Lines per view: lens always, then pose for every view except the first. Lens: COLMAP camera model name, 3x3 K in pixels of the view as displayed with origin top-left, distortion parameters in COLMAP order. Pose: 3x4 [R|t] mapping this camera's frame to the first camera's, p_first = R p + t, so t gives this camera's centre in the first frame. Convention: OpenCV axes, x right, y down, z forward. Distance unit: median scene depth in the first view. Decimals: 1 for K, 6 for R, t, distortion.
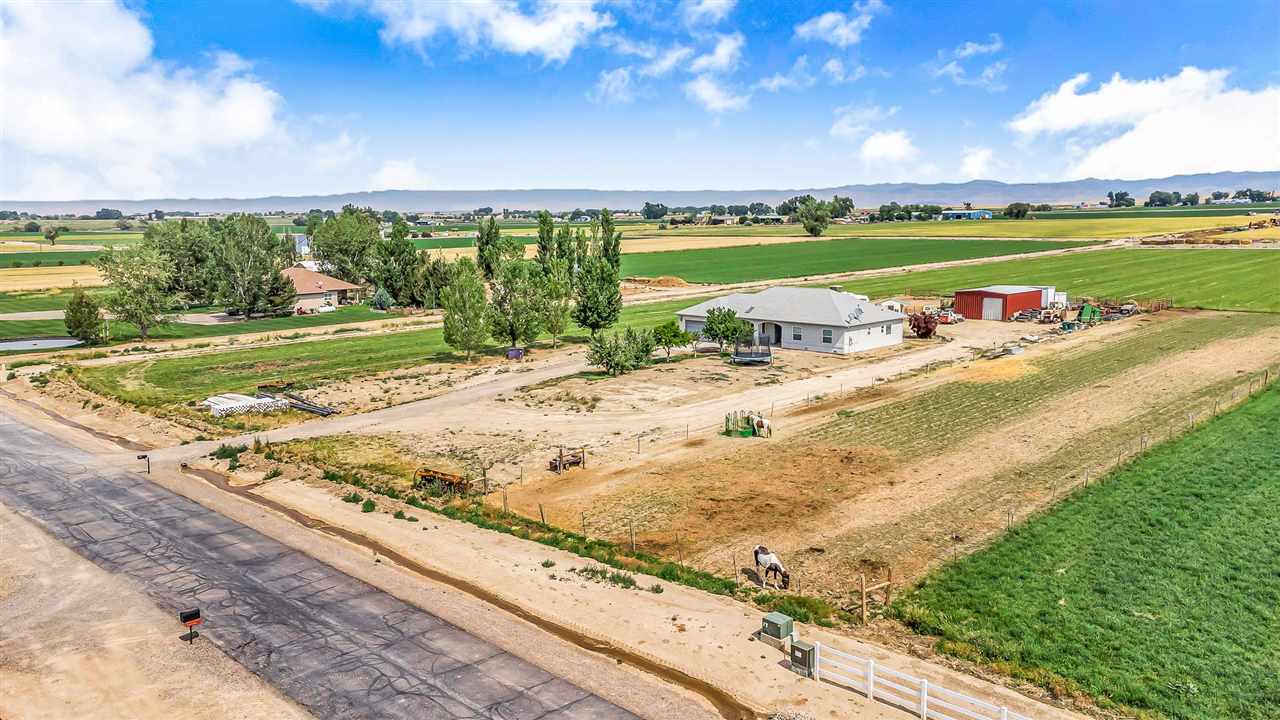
lens RADIAL K [[963.3, 0, 637.6], [0, 963.3, 354.8], [0, 0, 1]] dist [0.010033, 0.076384]
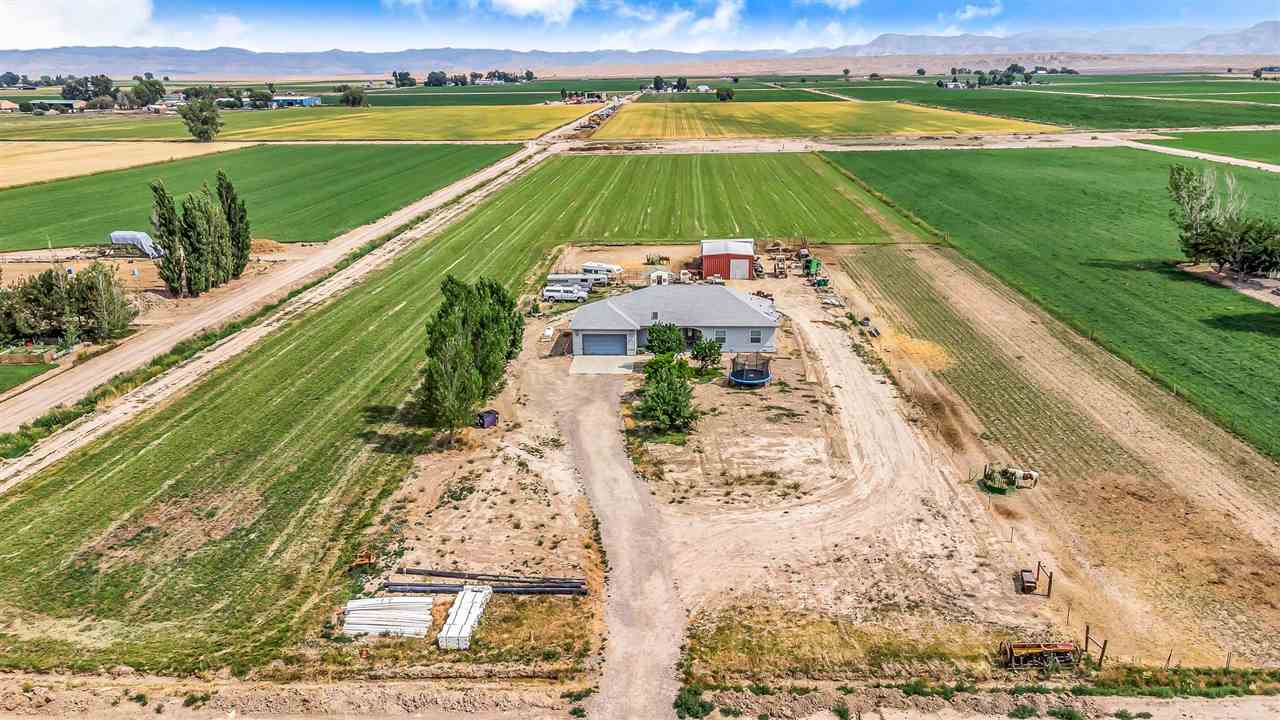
lens RADIAL K [[963.3, 0, 637.6], [0, 963.3, 354.8], [0, 0, 1]] dist [0.010033, 0.076384]
pose [[0.751384, -0.179219, 0.635061, -0.116825], [0.096873, 0.981942, 0.162495, -0.037863], [-0.652716, -0.060576, 0.755177, 0.064498]]
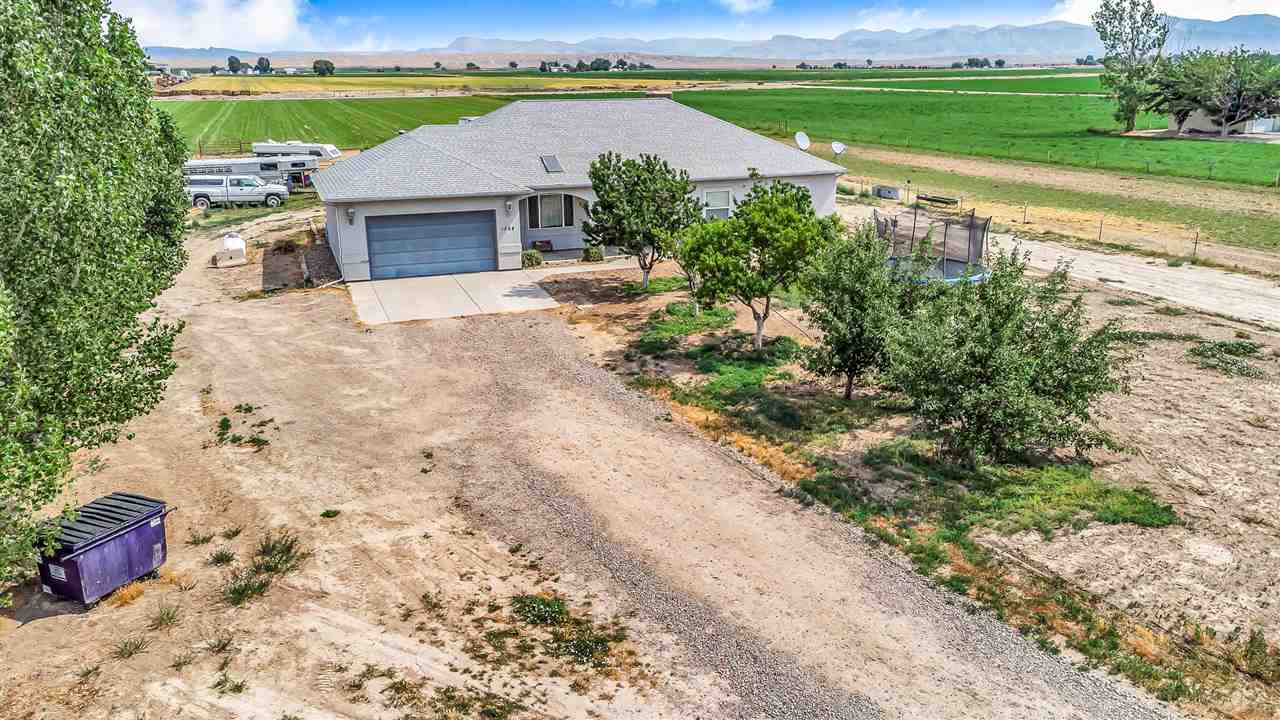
lens RADIAL K [[963.3, 0, 637.6], [0, 963.3, 354.8], [0, 0, 1]] dist [0.010033, 0.076384]
pose [[0.426244, -0.244637, 0.870901, -0.046436], [0.134809, 0.969166, 0.206260, -0.010855], [-0.894507, 0.029488, 0.446081, 0.184343]]
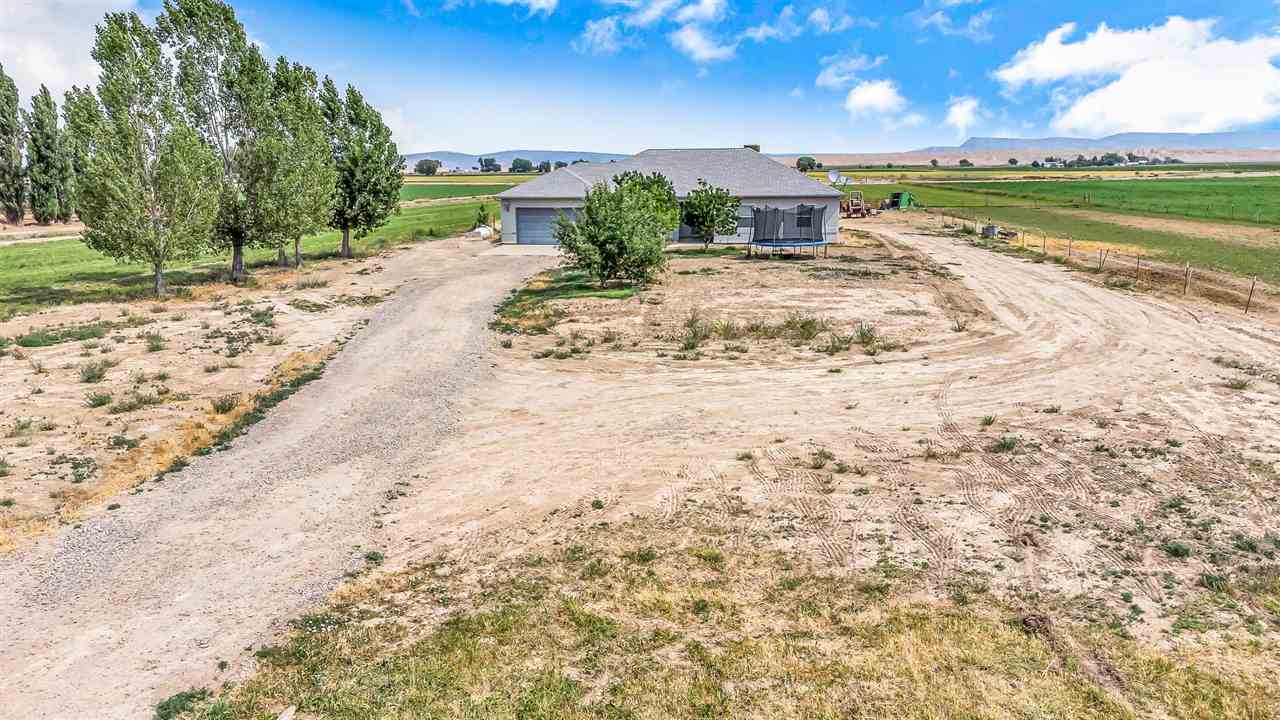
lens RADIAL K [[963.3, 0, 637.6], [0, 963.3, 354.8], [0, 0, 1]] dist [0.010033, 0.076384]
pose [[0.806300, -0.100621, 0.582885, -0.051614], [0.082701, 0.994923, 0.057349, 0.006387], [-0.585697, 0.001965, 0.810528, 0.121420]]
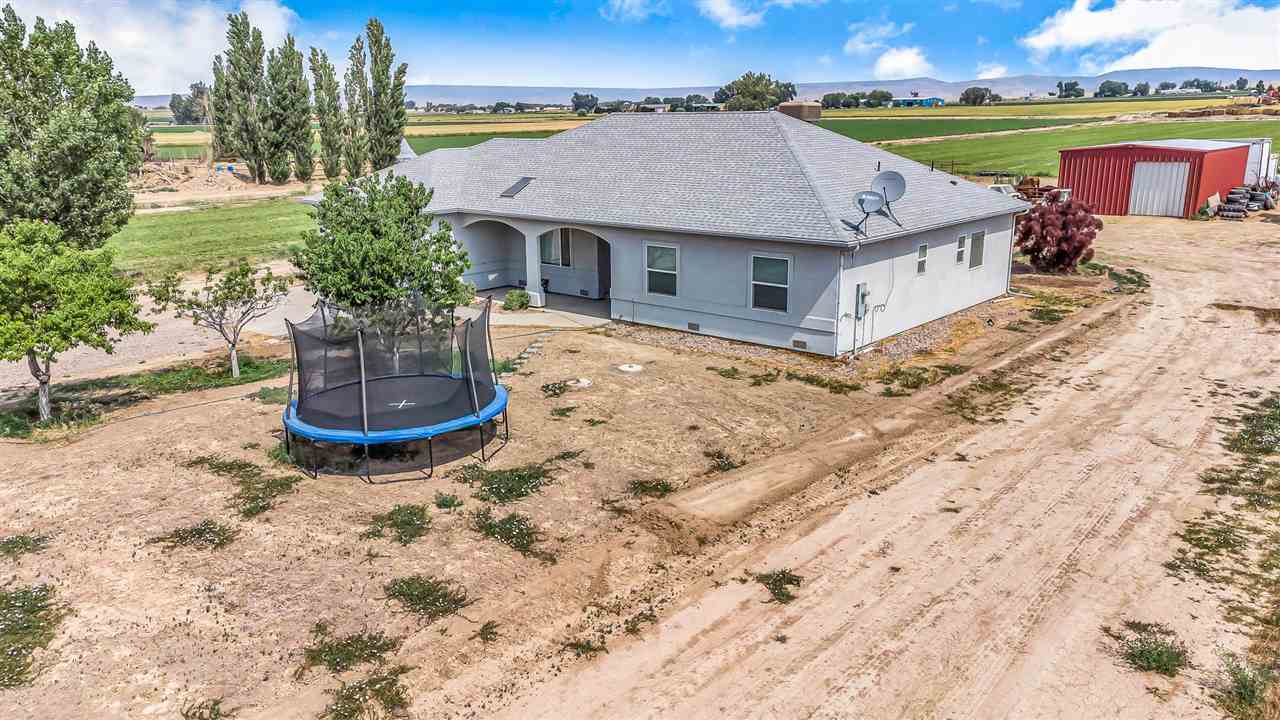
lens RADIAL K [[969.4, 0, 637.3], [0, 969.4, 357.0], [0, 0, 1]] dist [-0.010898, 0.109504]
pose [[0.998015, -0.015211, 0.061114, 0.030730], [0.008791, 0.994541, 0.103973, -0.005679], [-0.062362, -0.103229, 0.992701, 0.157452]]
